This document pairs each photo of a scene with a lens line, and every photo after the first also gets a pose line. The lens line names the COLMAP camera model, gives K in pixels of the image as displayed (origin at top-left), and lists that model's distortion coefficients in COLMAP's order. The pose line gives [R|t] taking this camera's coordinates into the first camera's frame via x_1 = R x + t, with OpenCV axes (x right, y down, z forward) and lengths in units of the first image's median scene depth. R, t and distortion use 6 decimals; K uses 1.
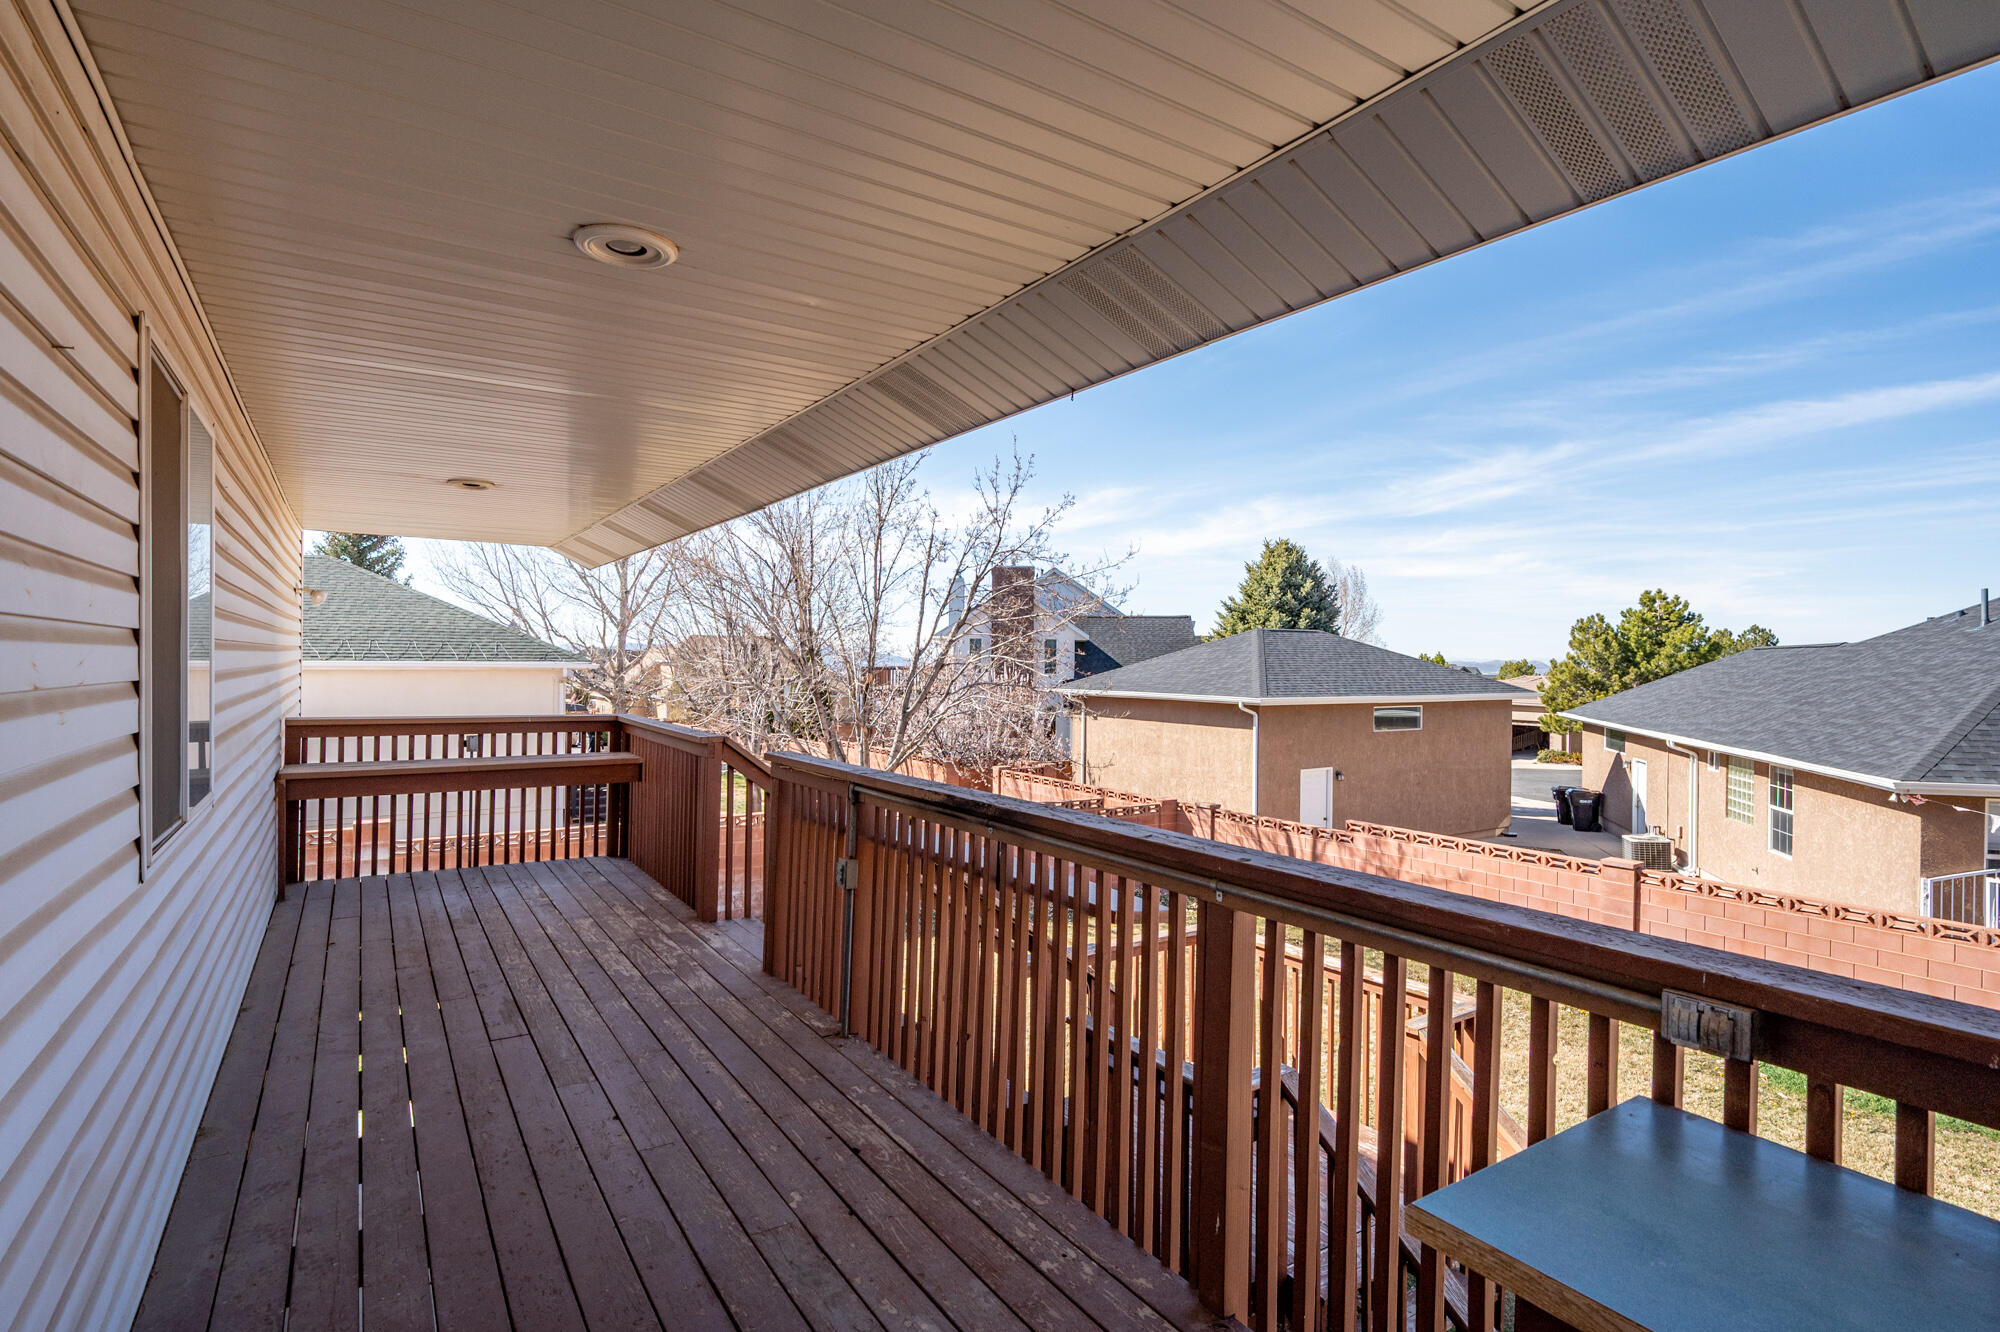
lens RADIAL K [[993.1, 0, 1000.0], [0, 993.1, 666.0], [0, 0, 1]] dist [0.000239, -0.000628]
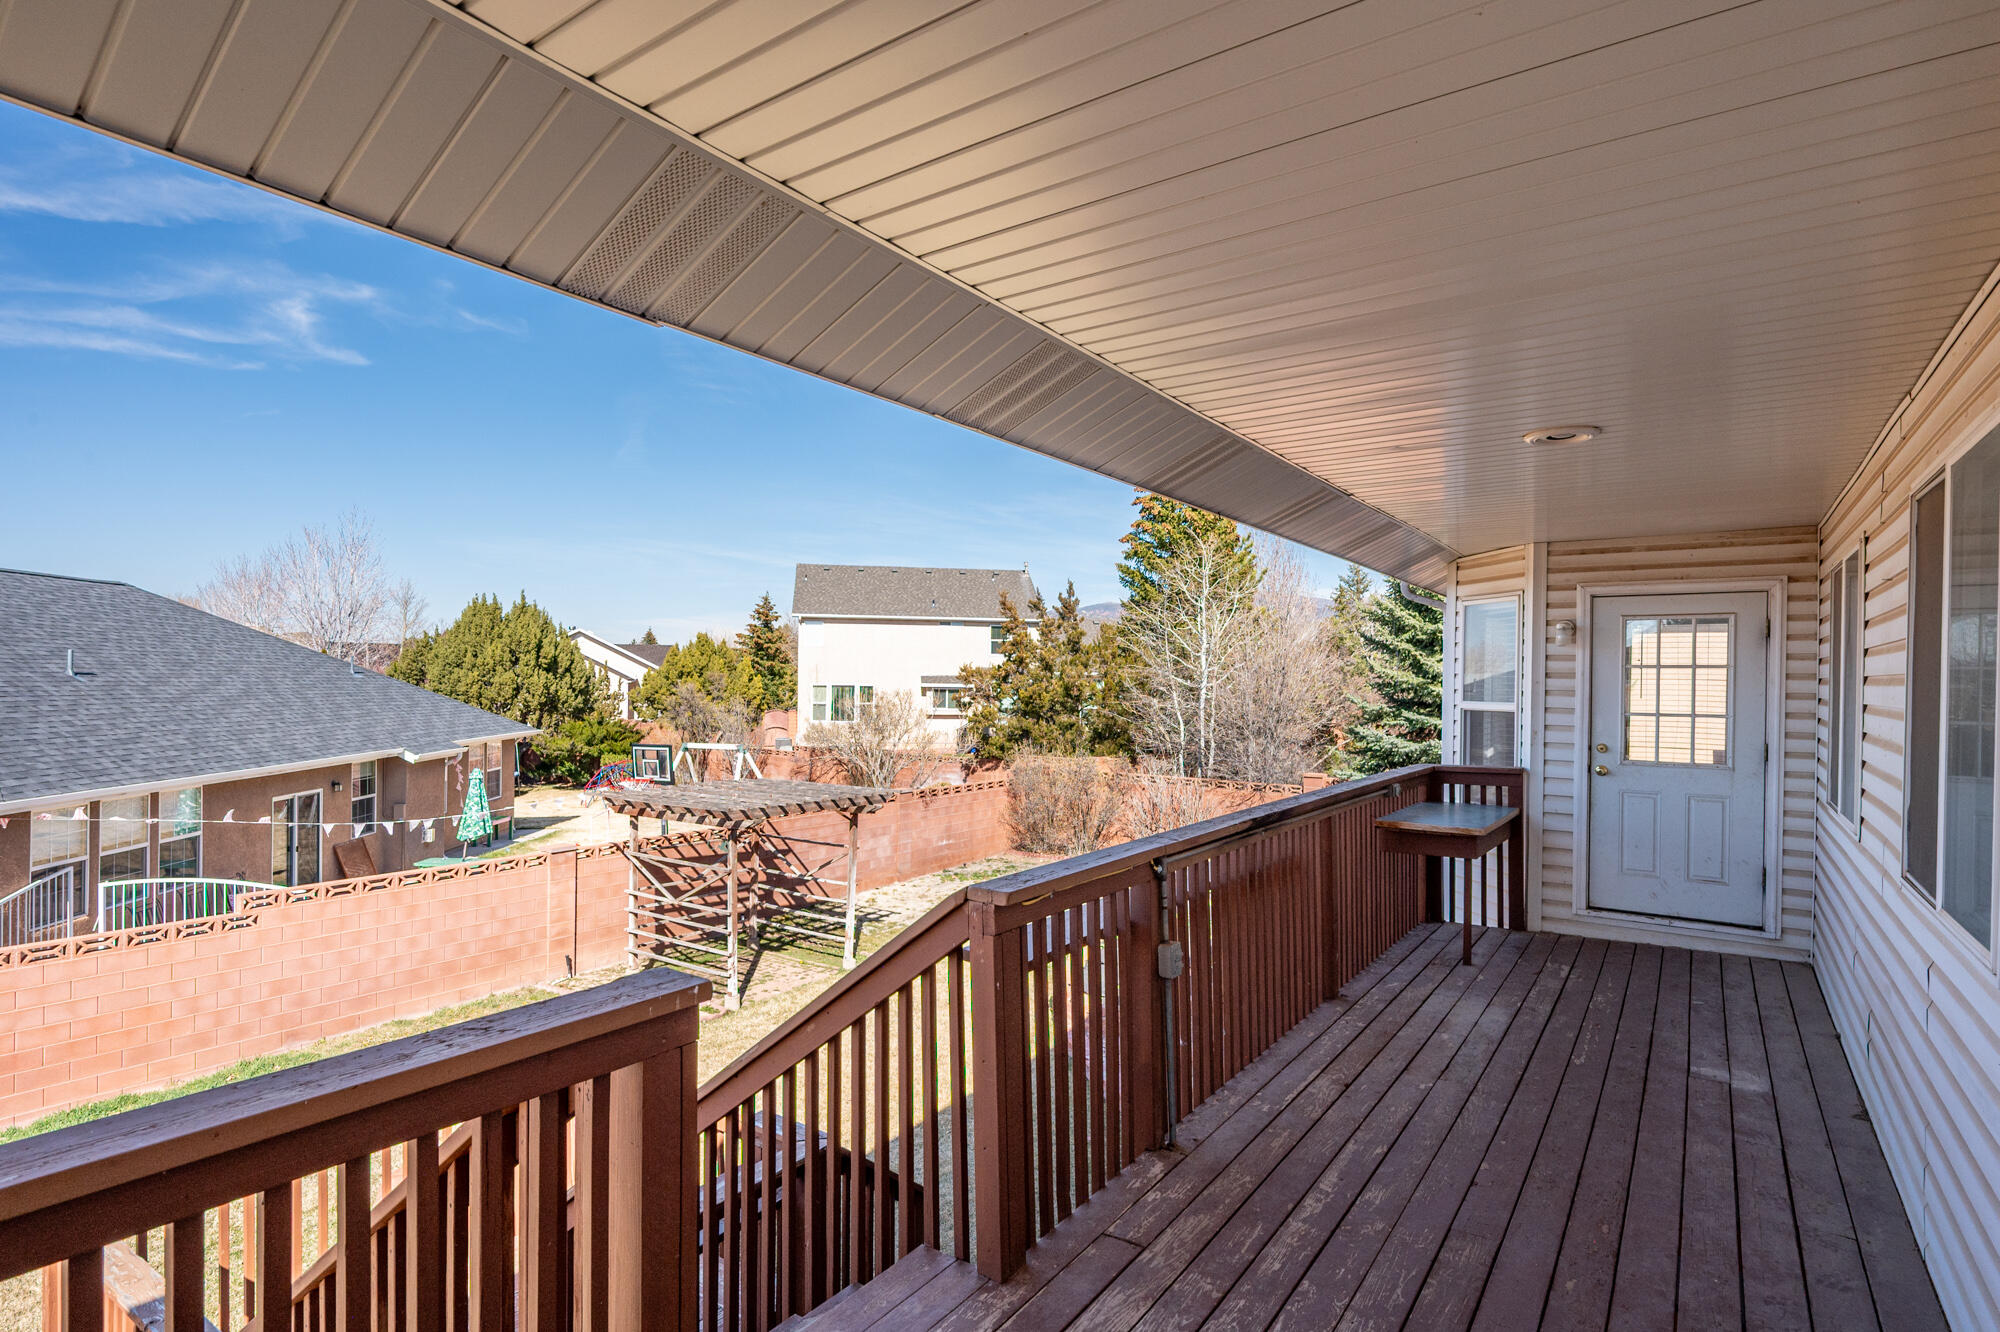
lens RADIAL K [[993.1, 0, 1000.0], [0, 993.1, 666.0], [0, 0, 1]] dist [0.000239, -0.000628]
pose [[-0.370189, 0.002887, 0.928952, -1.047001], [-0.008150, 0.999947, -0.006356, -0.054393], [-0.928921, -0.009924, -0.370145, 1.667578]]
